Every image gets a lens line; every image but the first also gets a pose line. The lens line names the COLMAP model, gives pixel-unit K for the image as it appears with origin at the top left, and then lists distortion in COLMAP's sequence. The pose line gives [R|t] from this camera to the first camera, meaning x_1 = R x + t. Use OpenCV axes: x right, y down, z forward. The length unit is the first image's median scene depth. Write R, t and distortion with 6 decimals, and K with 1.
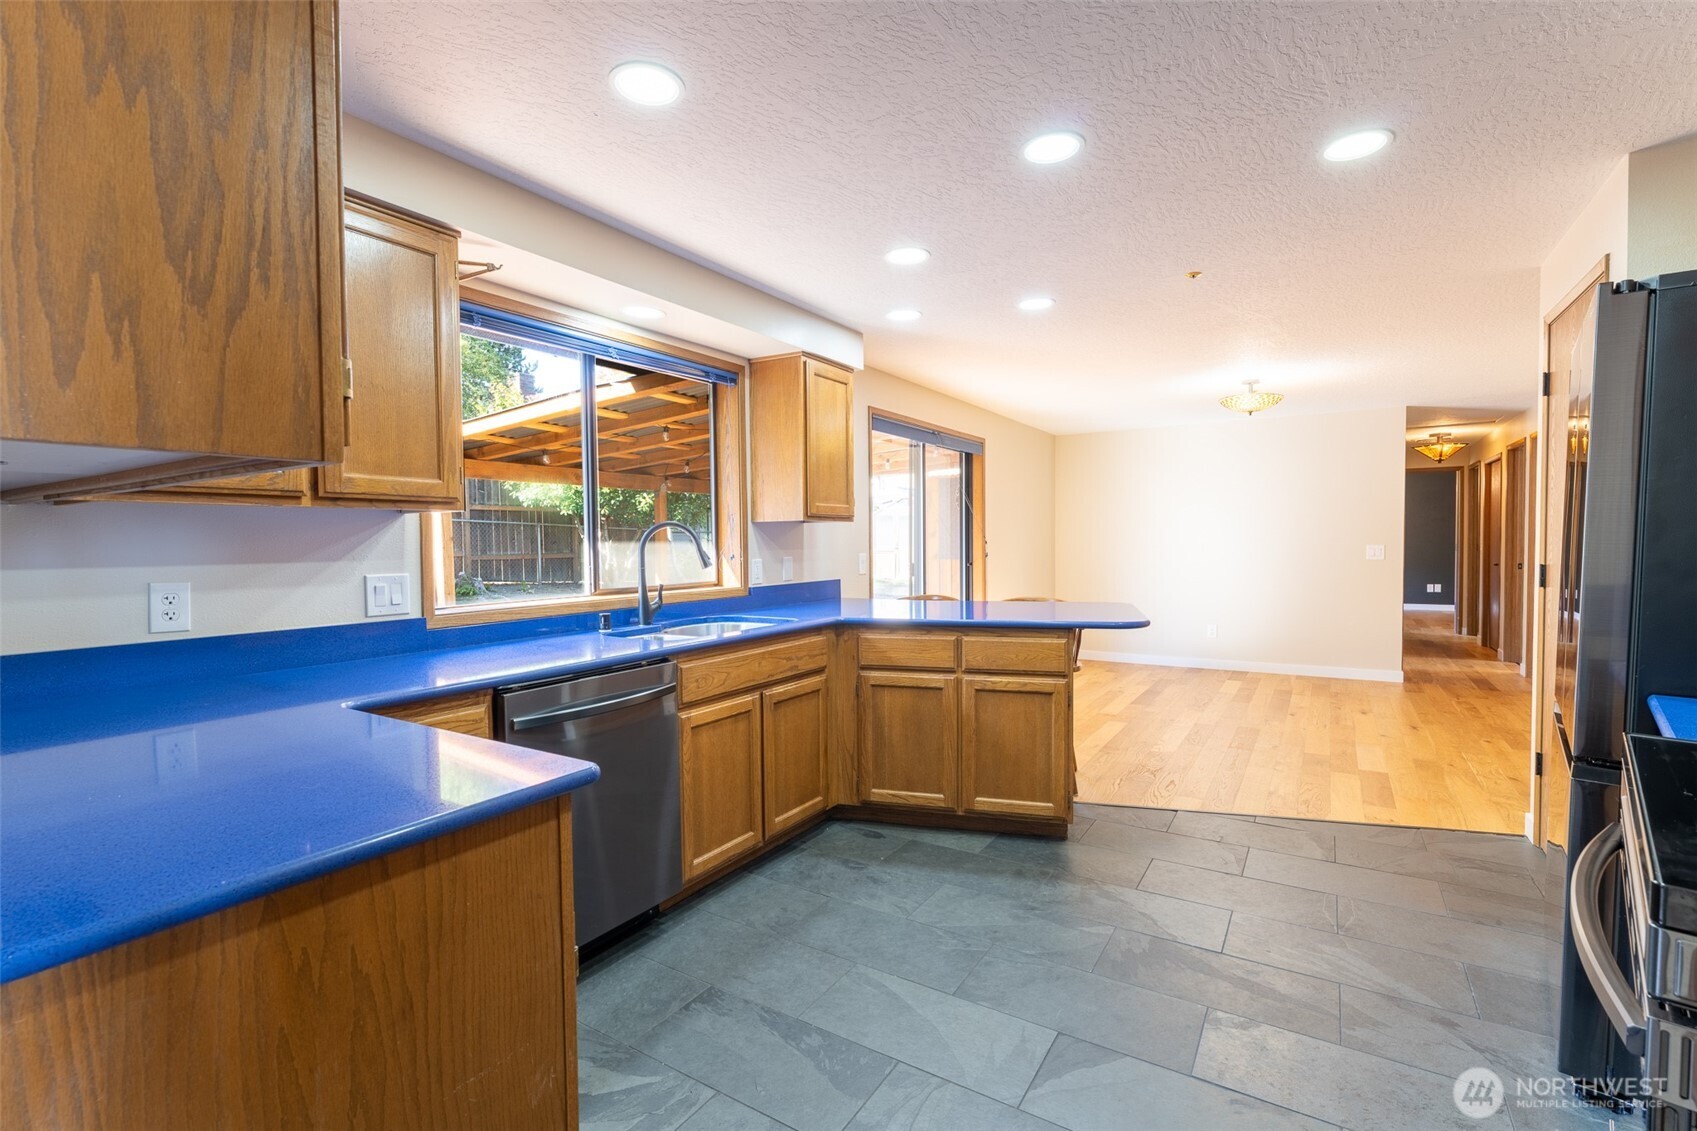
lens RADIAL K [[762.6, 0, 852.7], [0, 762.6, 565.8], [0, 0, 1]] dist [0.001226, -0.000601]
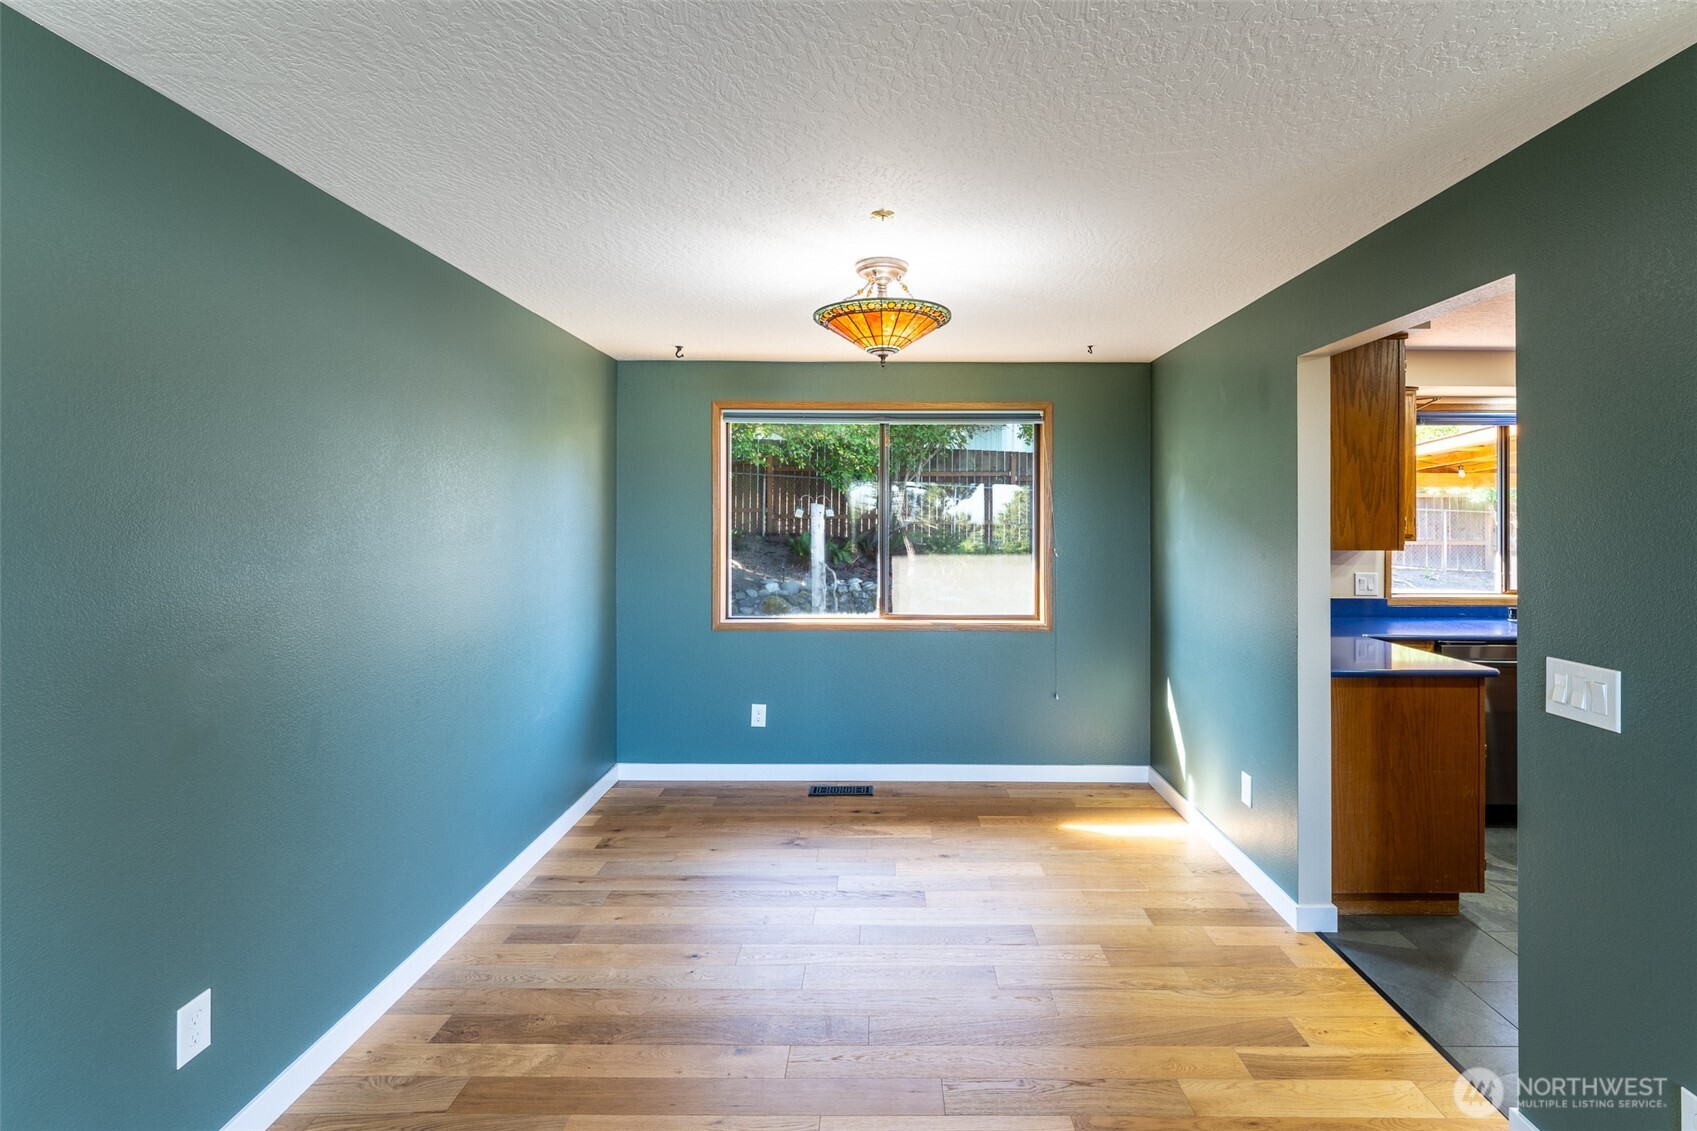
lens RADIAL K [[762.6, 0, 885.6], [0, 762.6, 514.6], [0, 0, 1]] dist [0.001226, -0.000601]
pose [[0.524838, 0.007210, -0.851172, 0.379210], [-0.037532, 0.999188, -0.014678, -0.065143], [0.850374, 0.039650, 0.524682, -1.050375]]
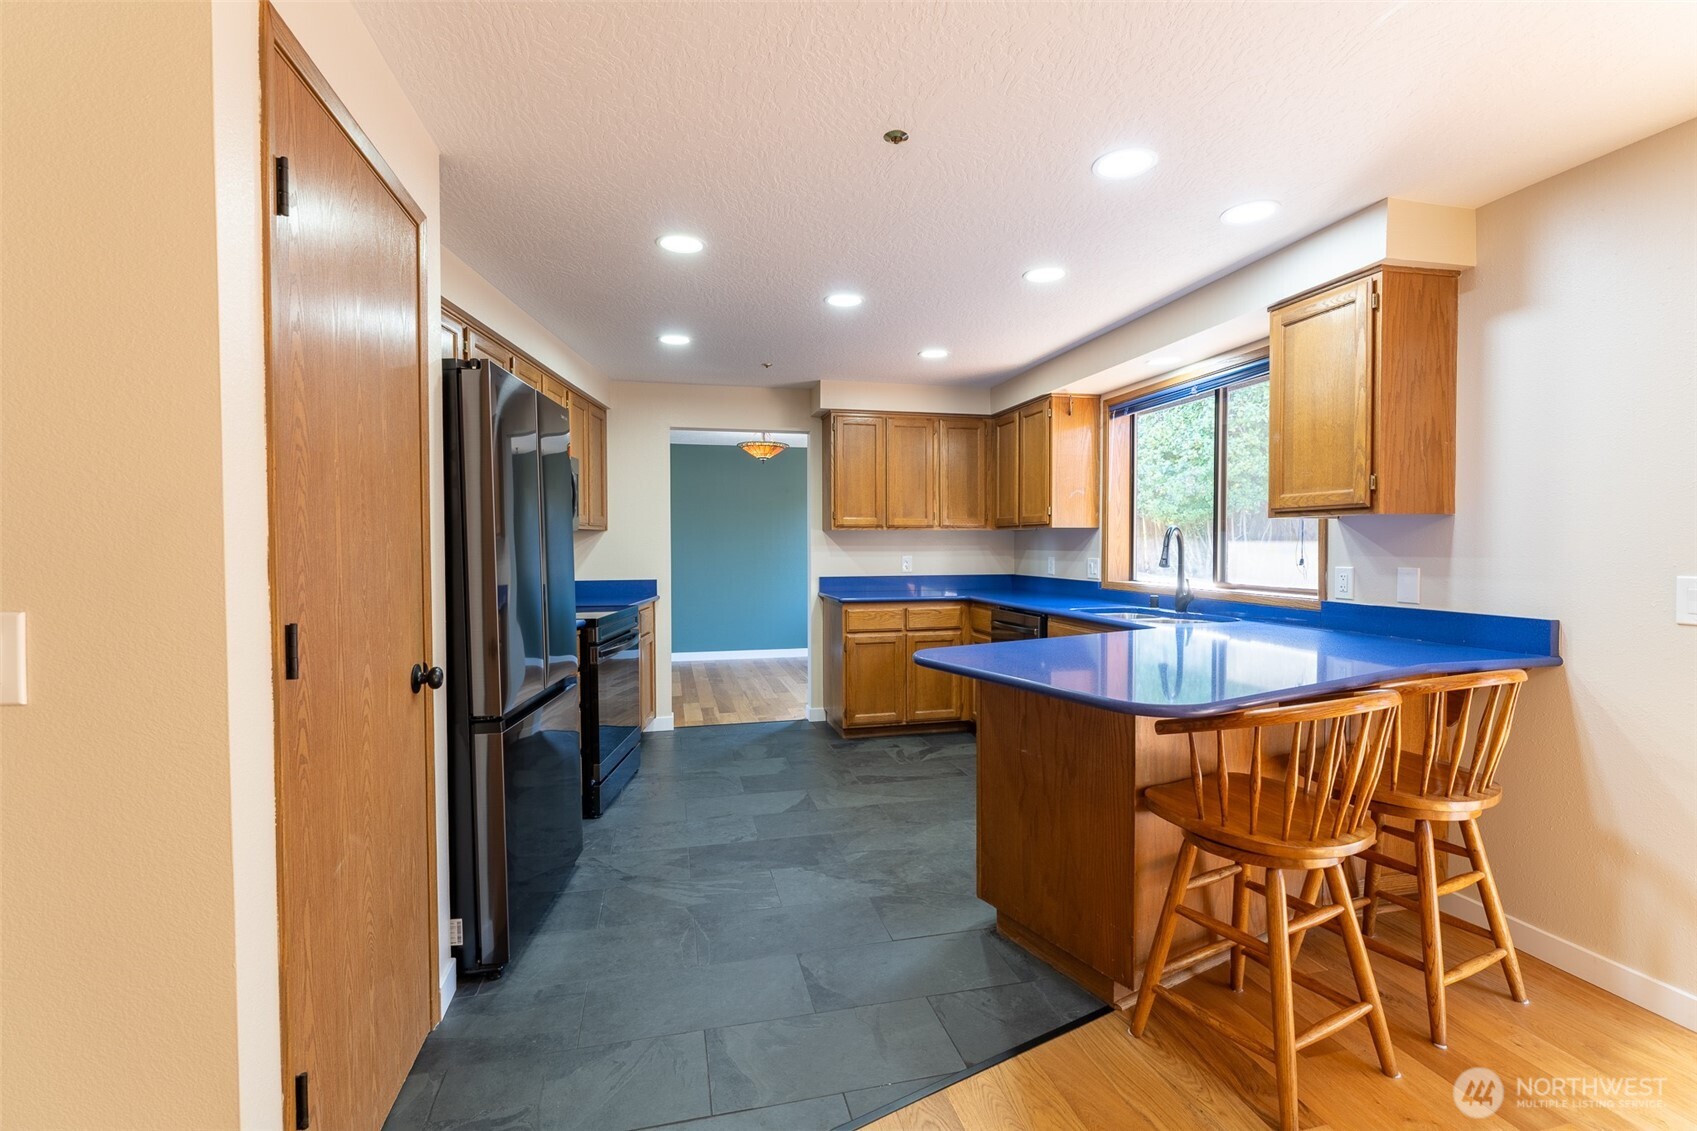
lens RADIAL K [[762.6, 0, 850.2], [0, 762.6, 563.6], [0, 0, 1]] dist [0.001226, -0.000601]
pose [[-0.696203, 0.029604, -0.717234, 1.422792], [-0.016298, 0.998240, 0.057023, -0.087558], [0.717660, 0.051389, -0.694495, 2.156749]]
